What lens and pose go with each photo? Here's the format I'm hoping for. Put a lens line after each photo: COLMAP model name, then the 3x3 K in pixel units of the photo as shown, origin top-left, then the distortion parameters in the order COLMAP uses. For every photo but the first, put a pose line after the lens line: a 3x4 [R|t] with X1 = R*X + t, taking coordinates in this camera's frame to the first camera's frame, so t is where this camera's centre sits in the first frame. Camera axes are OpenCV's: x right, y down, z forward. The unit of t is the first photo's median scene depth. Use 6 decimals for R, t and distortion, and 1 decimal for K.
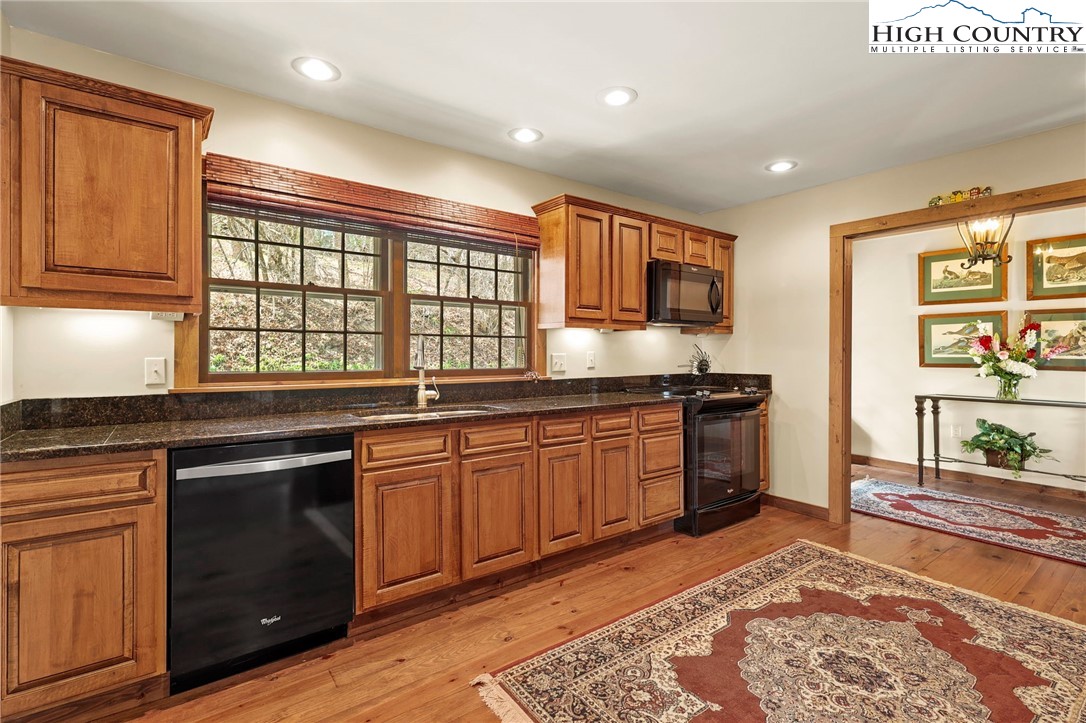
lens RADIAL K [[507.8, 0, 545.6], [0, 507.8, 355.3], [0, 0, 1]] dist [-0.005266, -0.000172]
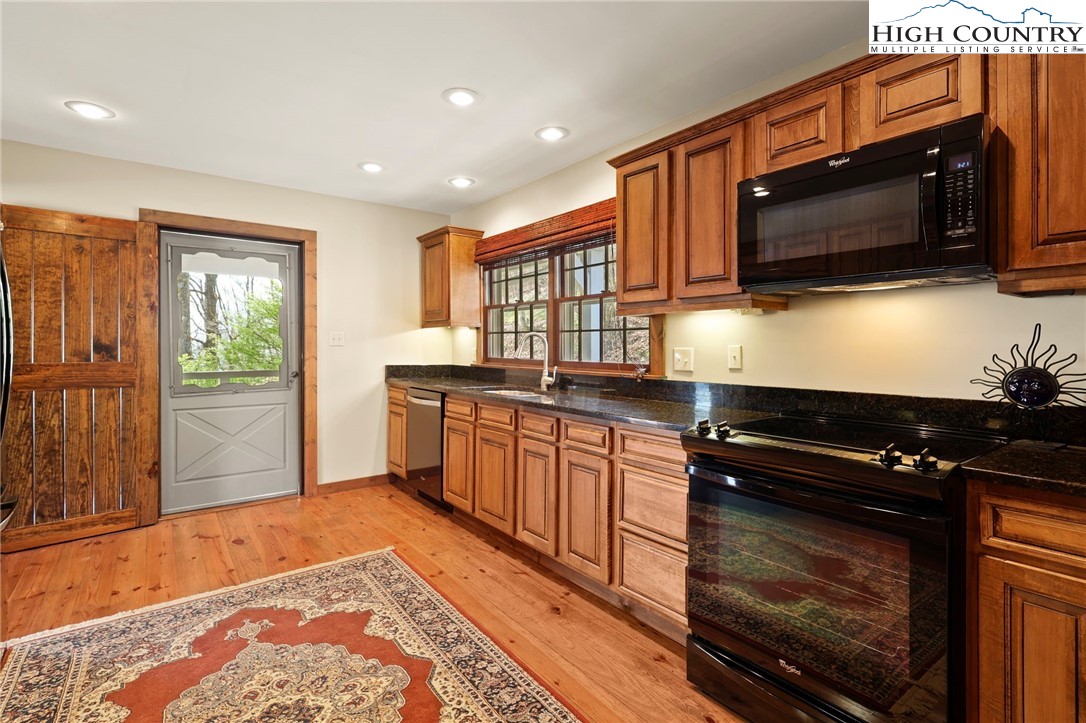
lens RADIAL K [[507.8, 0, 536.5], [0, 507.8, 346.7], [0, 0, 1]] dist [-0.005266, -0.000172]
pose [[-0.002574, 0.000860, -0.999996, 1.057423], [-0.008546, 0.999963, 0.000882, -0.005282], [0.999960, 0.008549, -0.002567, 1.042734]]
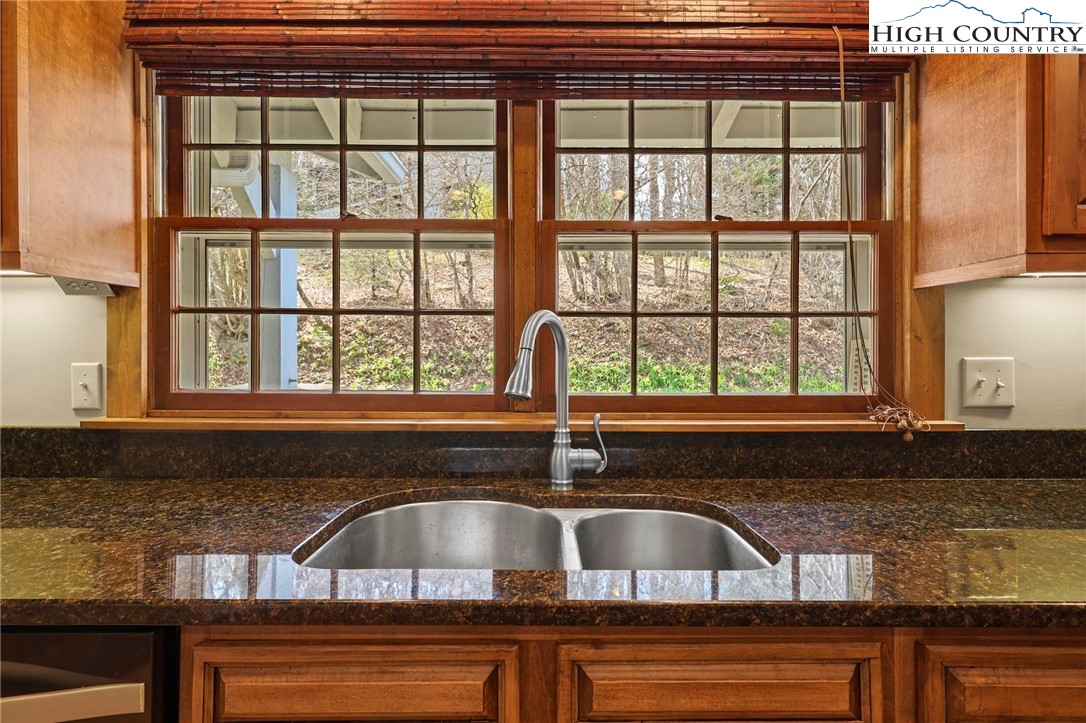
lens RADIAL K [[507.8, 0, 541.6], [0, 507.8, 351.5], [0, 0, 1]] dist [-0.005266, -0.000172]
pose [[0.798308, -0.000238, -0.602249, -0.013226], [-0.003537, 0.999981, -0.005083, -0.005924], [0.602239, 0.006188, 0.798292, 0.708222]]
